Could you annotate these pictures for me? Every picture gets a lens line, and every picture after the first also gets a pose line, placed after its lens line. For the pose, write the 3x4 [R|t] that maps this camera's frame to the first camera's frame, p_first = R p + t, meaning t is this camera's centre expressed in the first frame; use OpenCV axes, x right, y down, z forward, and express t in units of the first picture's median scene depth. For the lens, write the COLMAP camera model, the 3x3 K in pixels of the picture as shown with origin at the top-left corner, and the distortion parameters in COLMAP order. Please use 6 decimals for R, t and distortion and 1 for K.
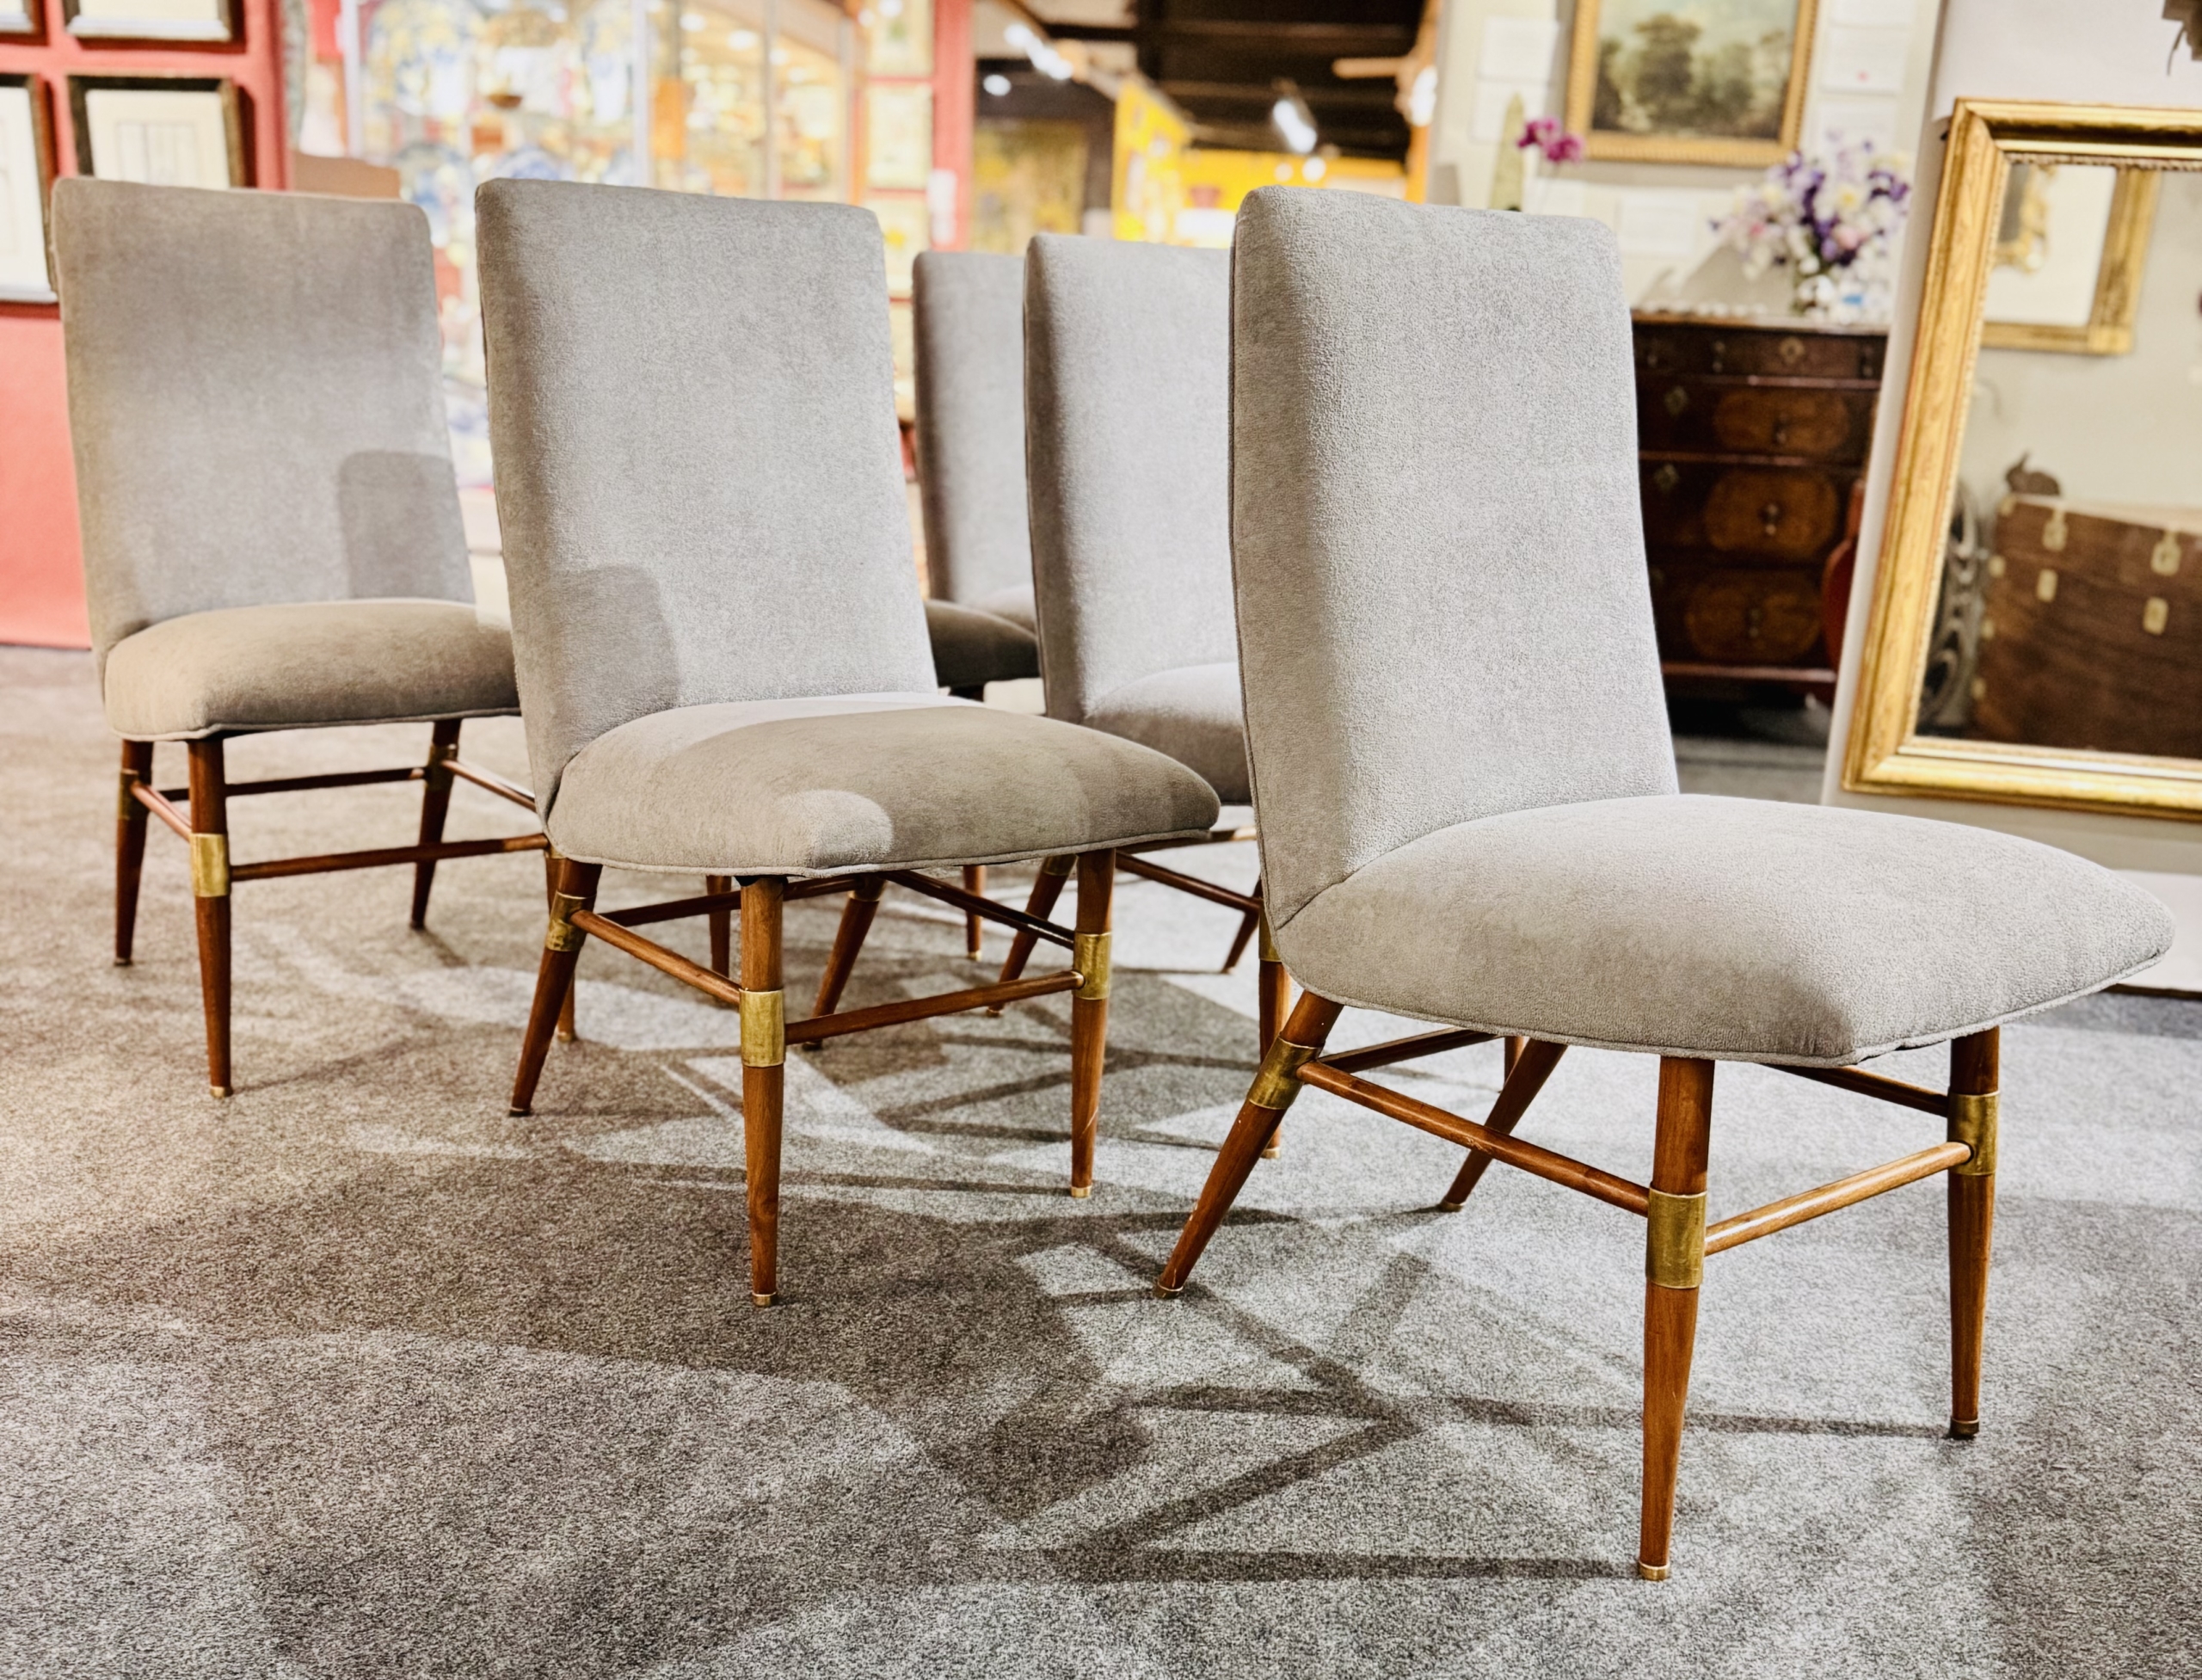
lens RADIAL K [[2017.0, 0, 1075.3], [0, 2017.0, 865.3], [0, 0, 1]] dist [0.027758, 0.000000]
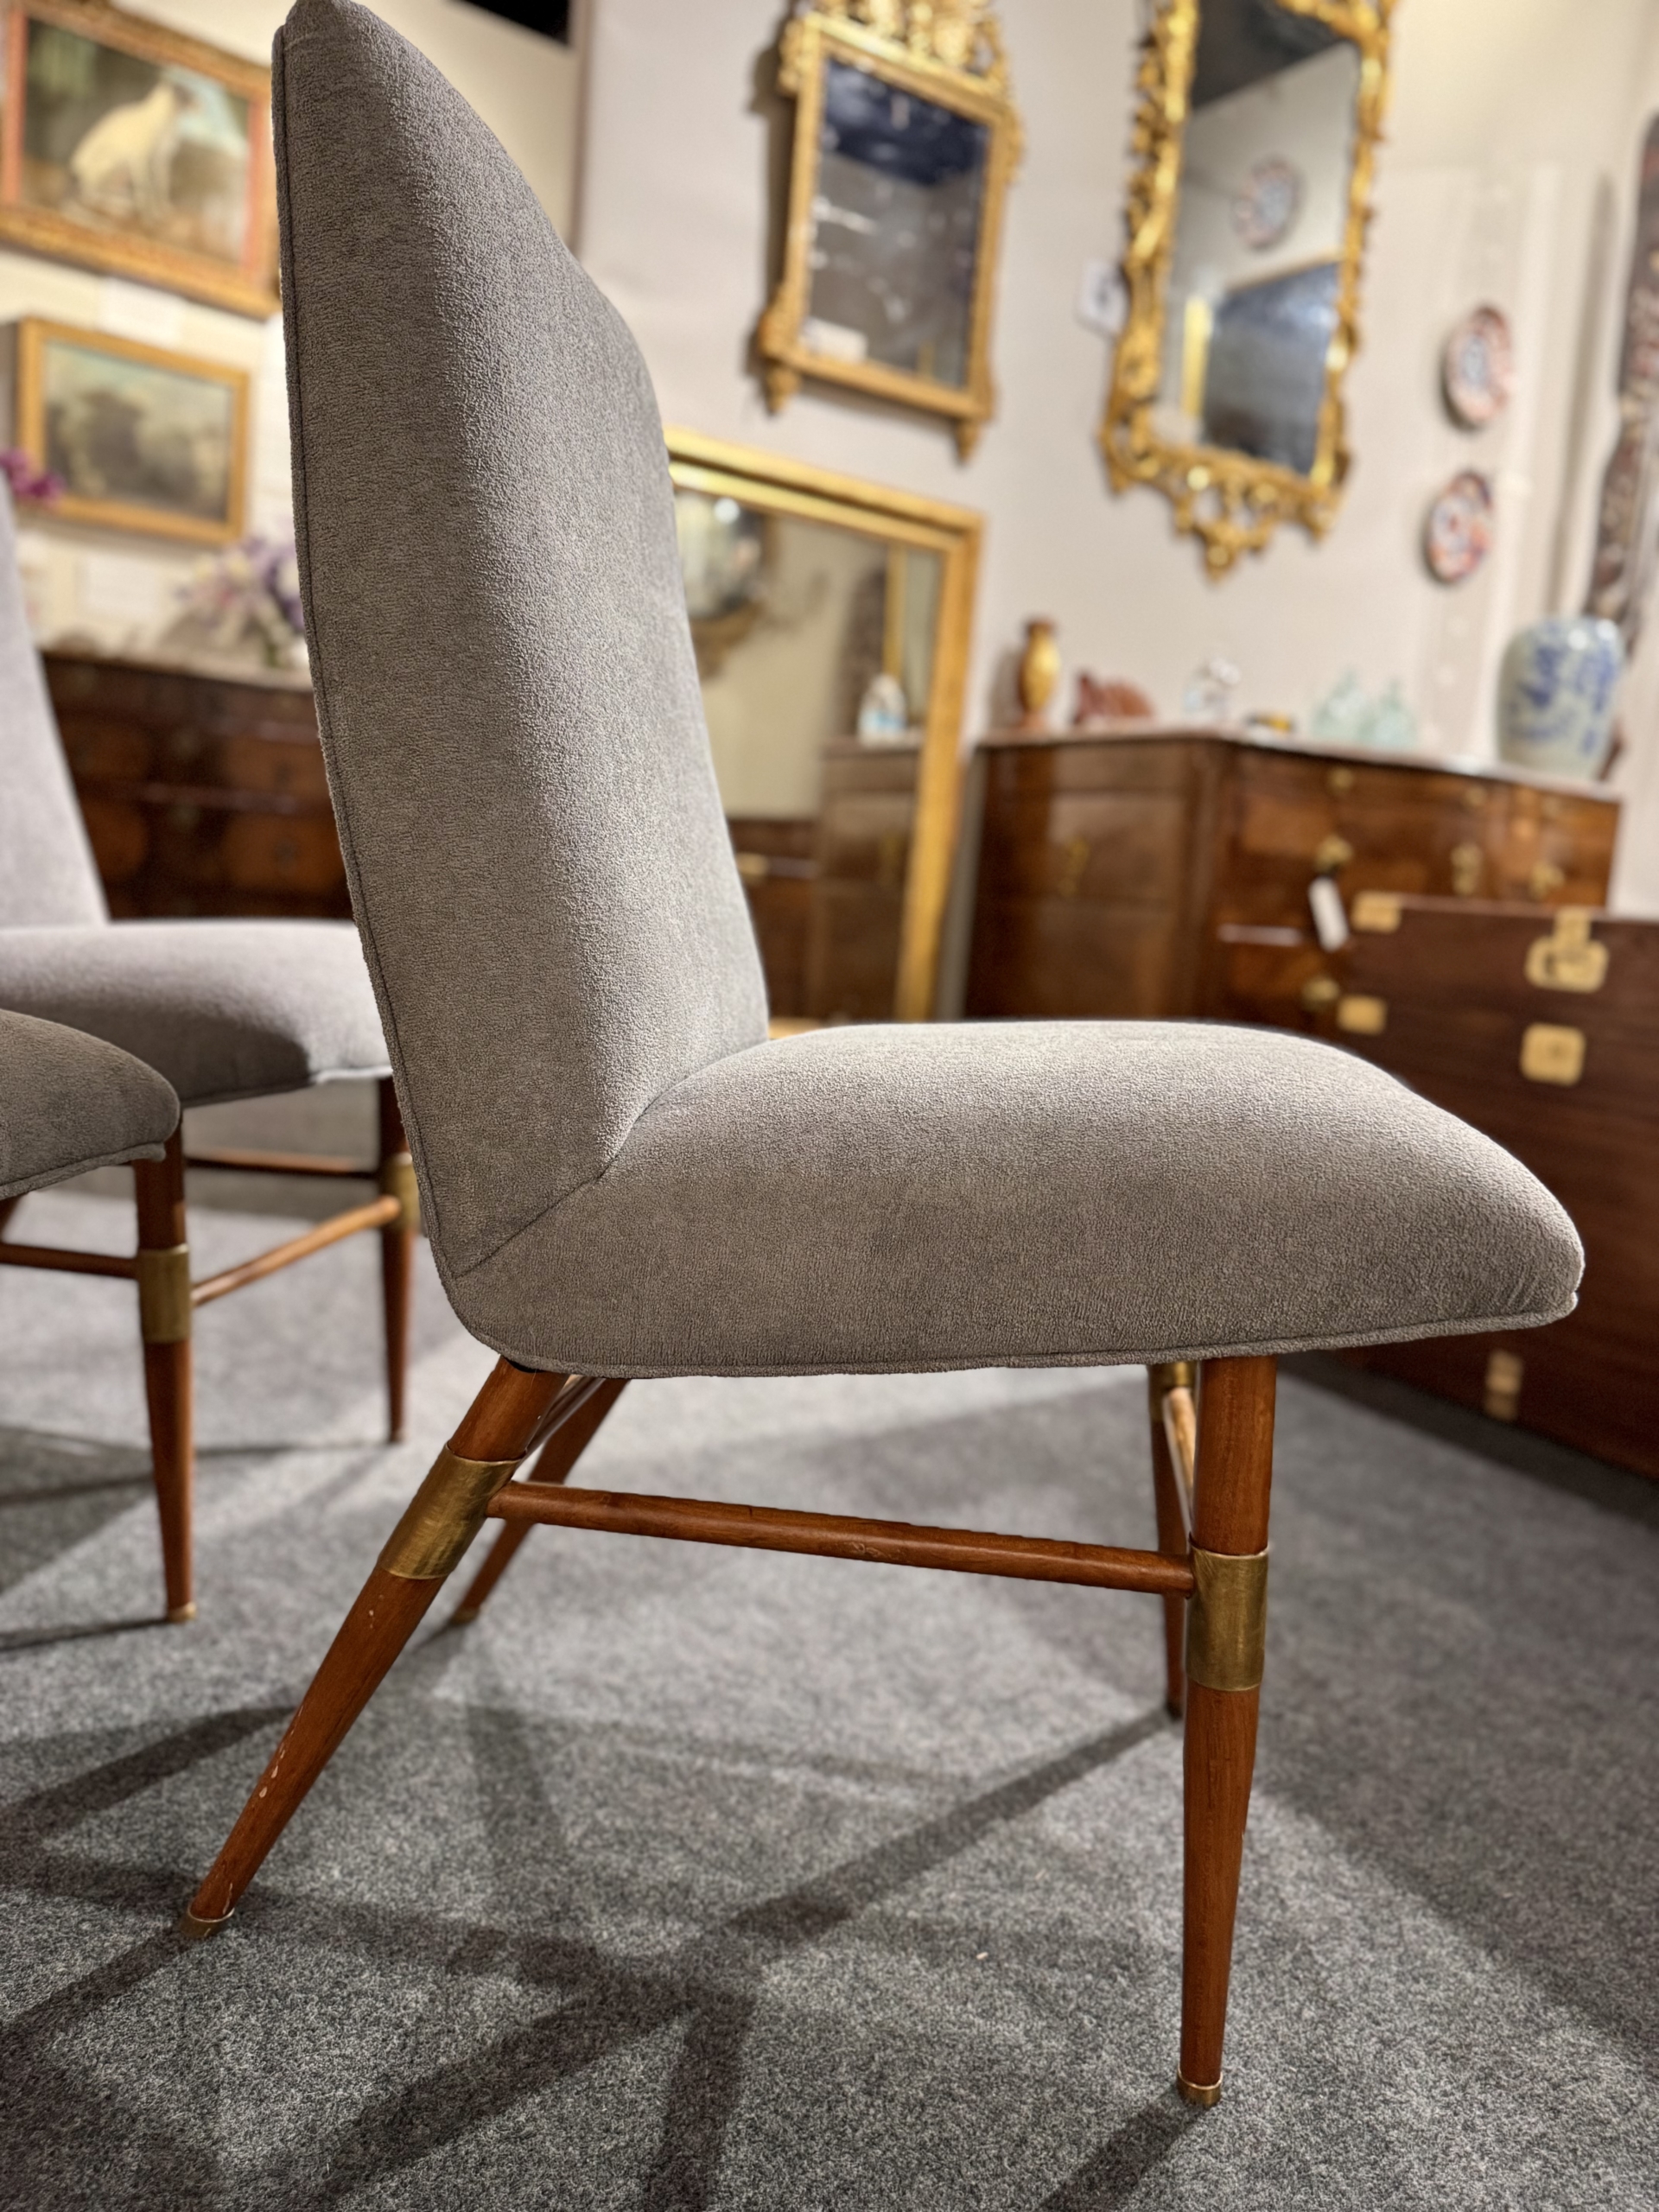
lens RADIAL K [[1568.1, 0, 788.9], [0, 1568.1, 1108.0], [0, 0, 1]] dist [0.011698, -0.025929]
pose [[0.724911, -0.090714, 0.682843, -0.134085], [0.125102, 0.992143, -0.001006, -0.004726], [-0.677387, 0.086154, 0.730564, 0.572941]]
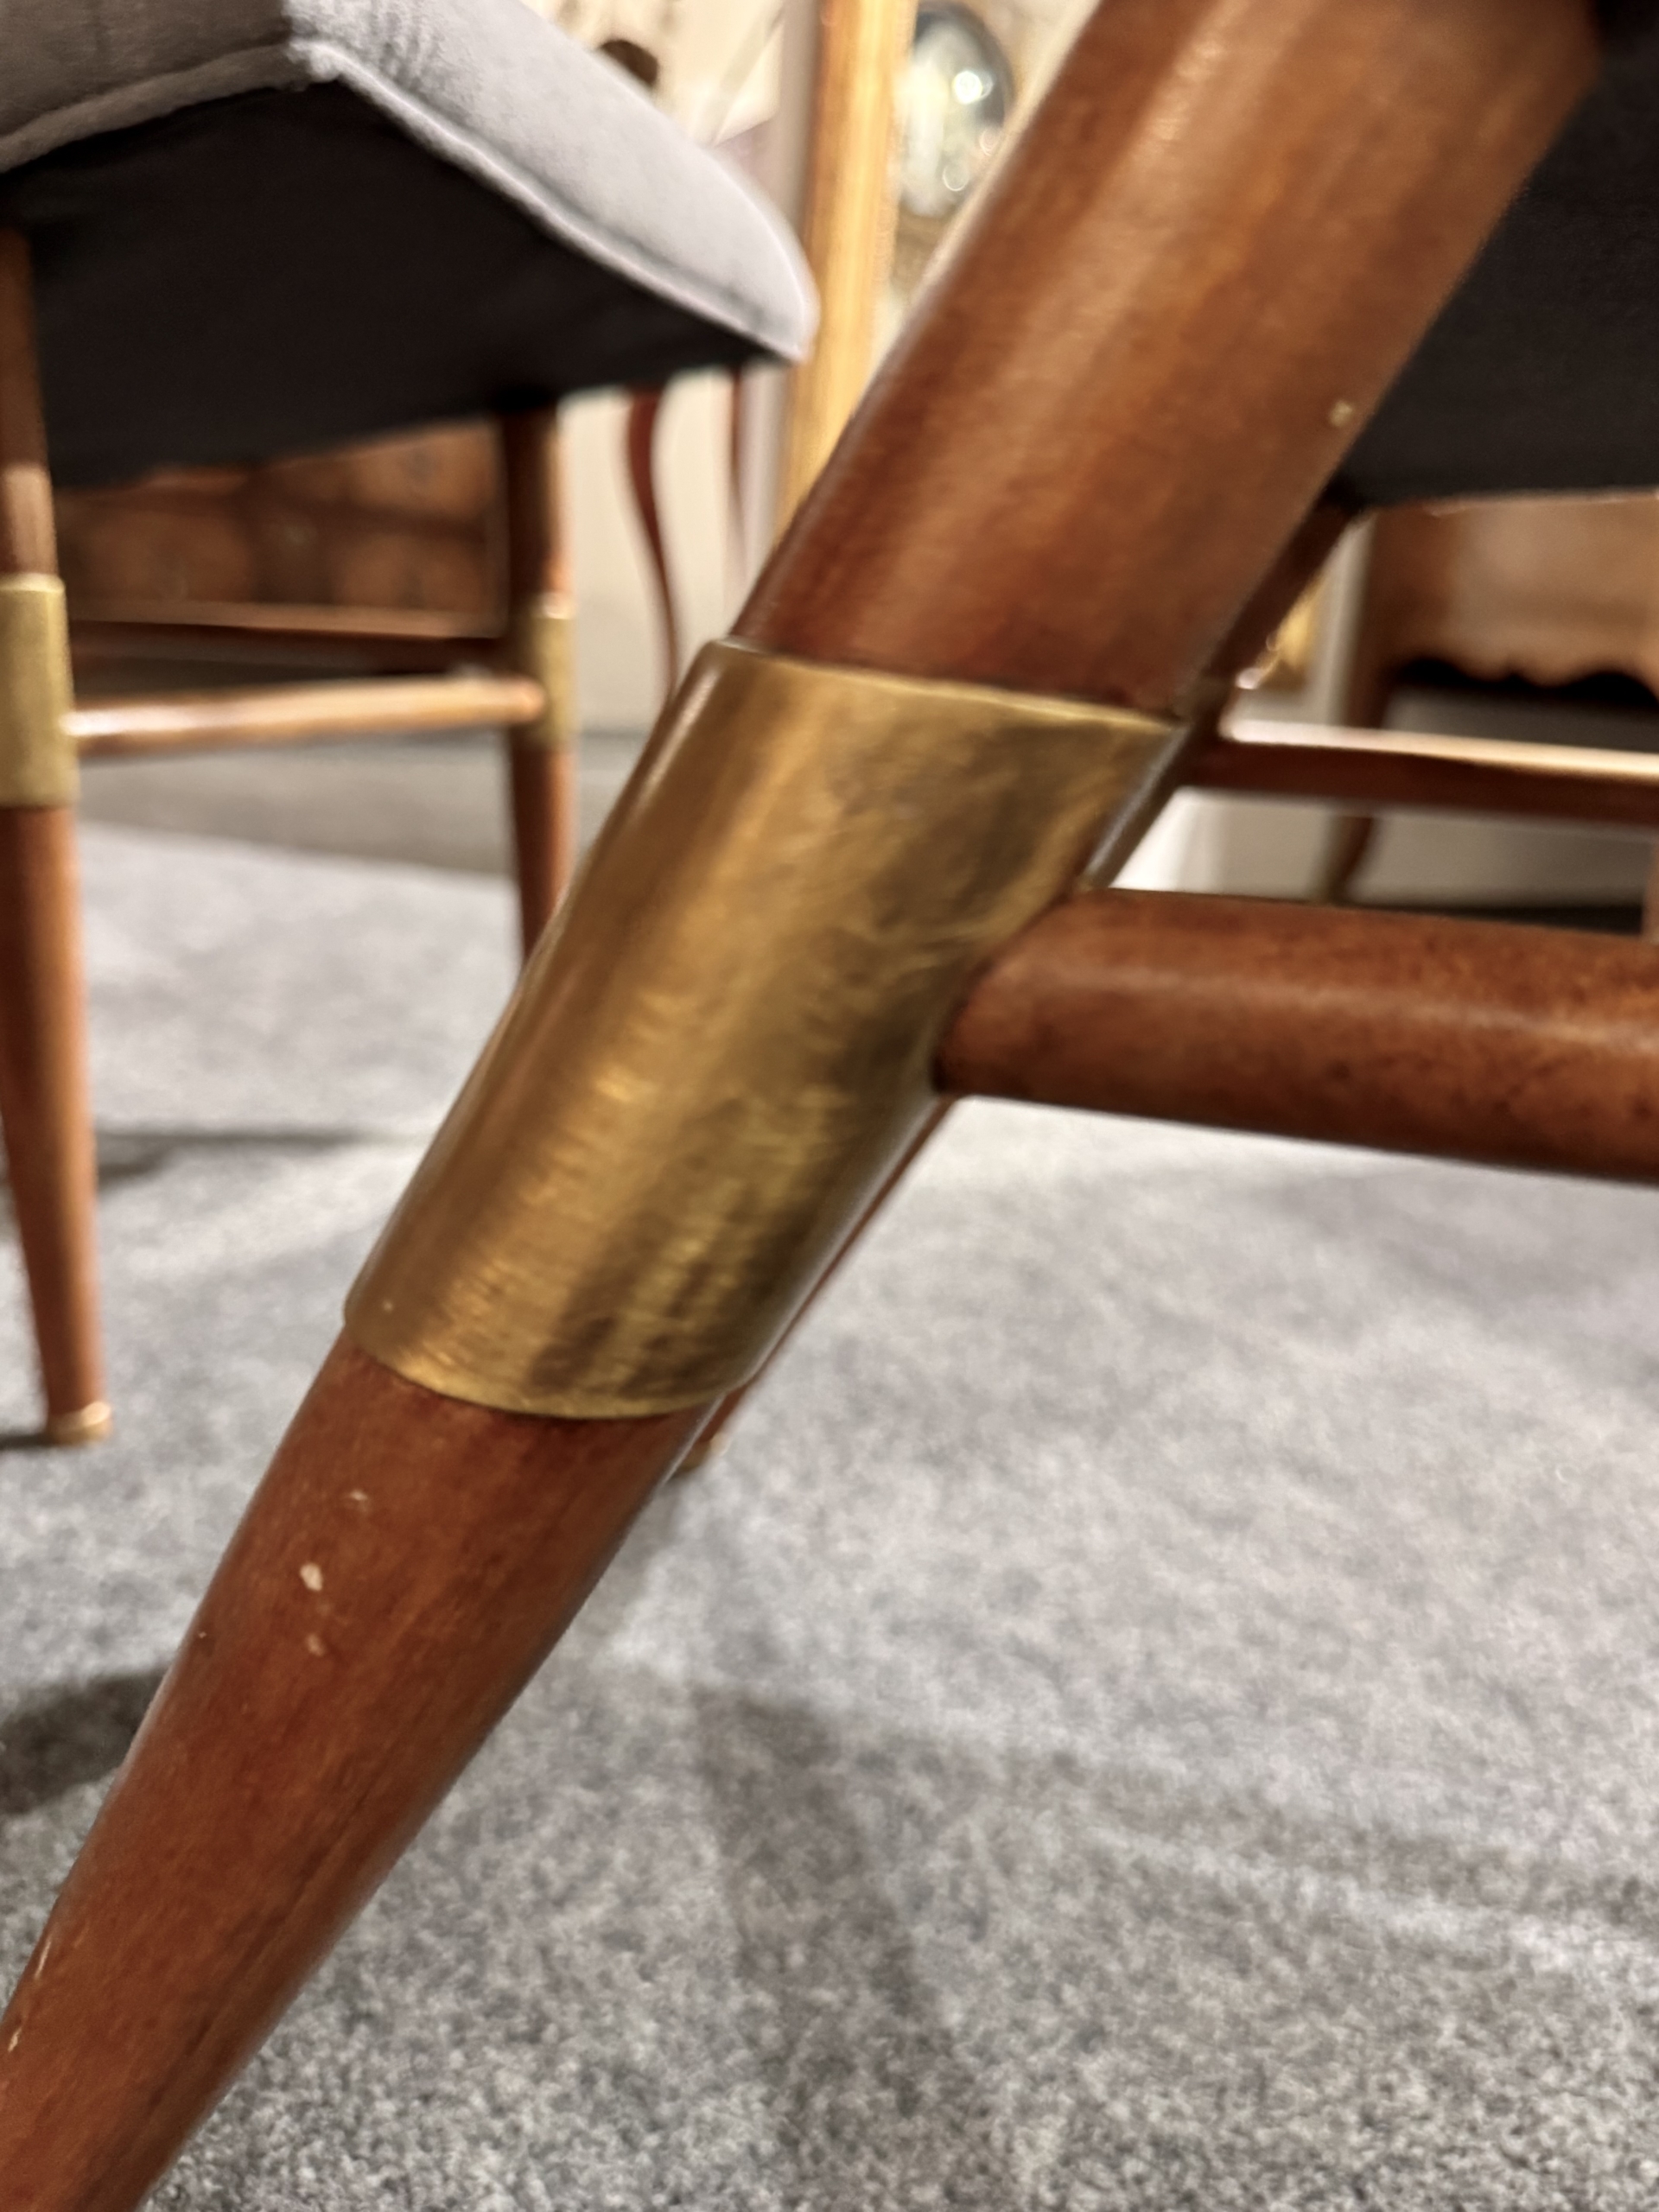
lens RADIAL K [[1568.1, 0, 781.8], [0, 1568.1, 1149.7], [0, 0, 1]] dist [0.011698, -0.025929]
pose [[0.796168, -0.163260, 0.582634, 0.059139], [0.106074, 0.985659, 0.131241, 0.098618], [-0.595705, -0.042687, 0.802068, 0.934726]]
